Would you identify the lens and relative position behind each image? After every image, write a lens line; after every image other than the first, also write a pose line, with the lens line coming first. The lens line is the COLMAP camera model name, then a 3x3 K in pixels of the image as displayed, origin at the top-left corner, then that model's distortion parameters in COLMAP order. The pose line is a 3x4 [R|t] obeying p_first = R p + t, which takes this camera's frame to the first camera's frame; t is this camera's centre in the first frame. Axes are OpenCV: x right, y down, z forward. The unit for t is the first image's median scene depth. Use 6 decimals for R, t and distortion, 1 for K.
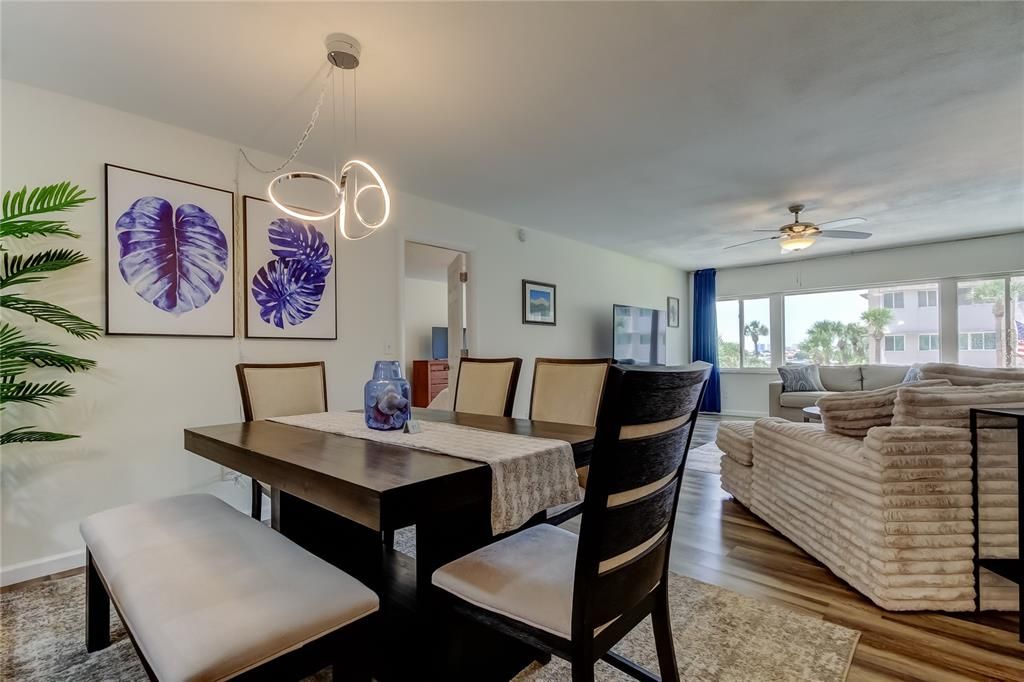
lens RADIAL K [[464.2, 0, 557.7], [0, 464.2, 352.7], [0, 0, 1]] dist [0.013375, 0.000898]
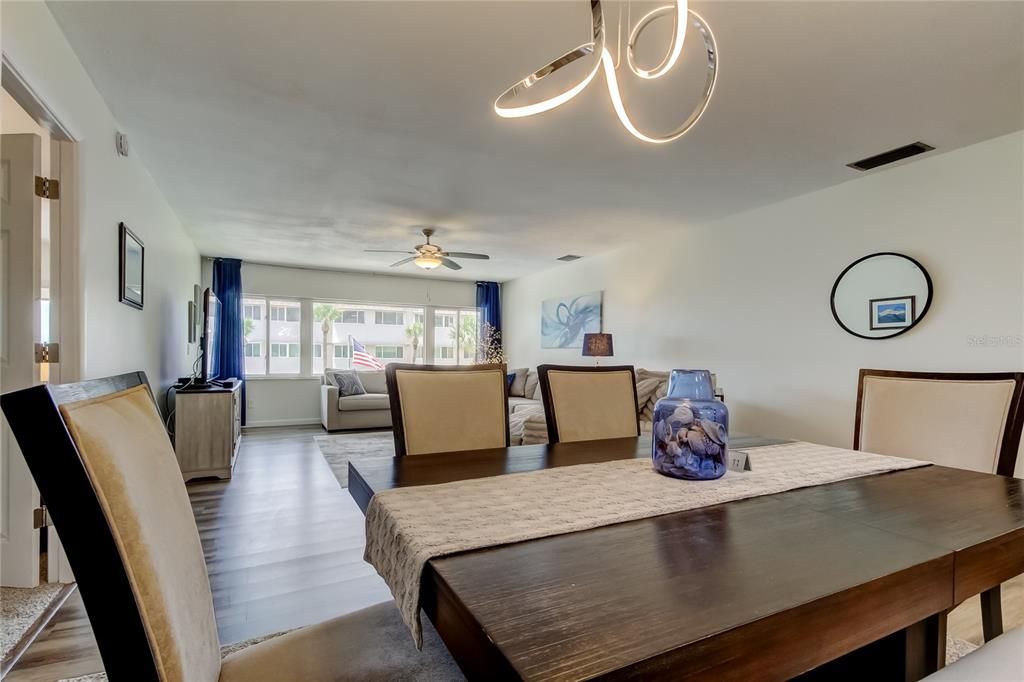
lens RADIAL K [[464.2, 0, 464.5], [0, 464.2, 364.1], [0, 0, 1]] dist [0.013375, 0.000898]
pose [[0.437371, 0.003594, 0.899274, -0.325457], [-0.015791, 0.999869, 0.003684, 0.003587], [-0.899142, -0.015812, 0.437371, 0.306951]]
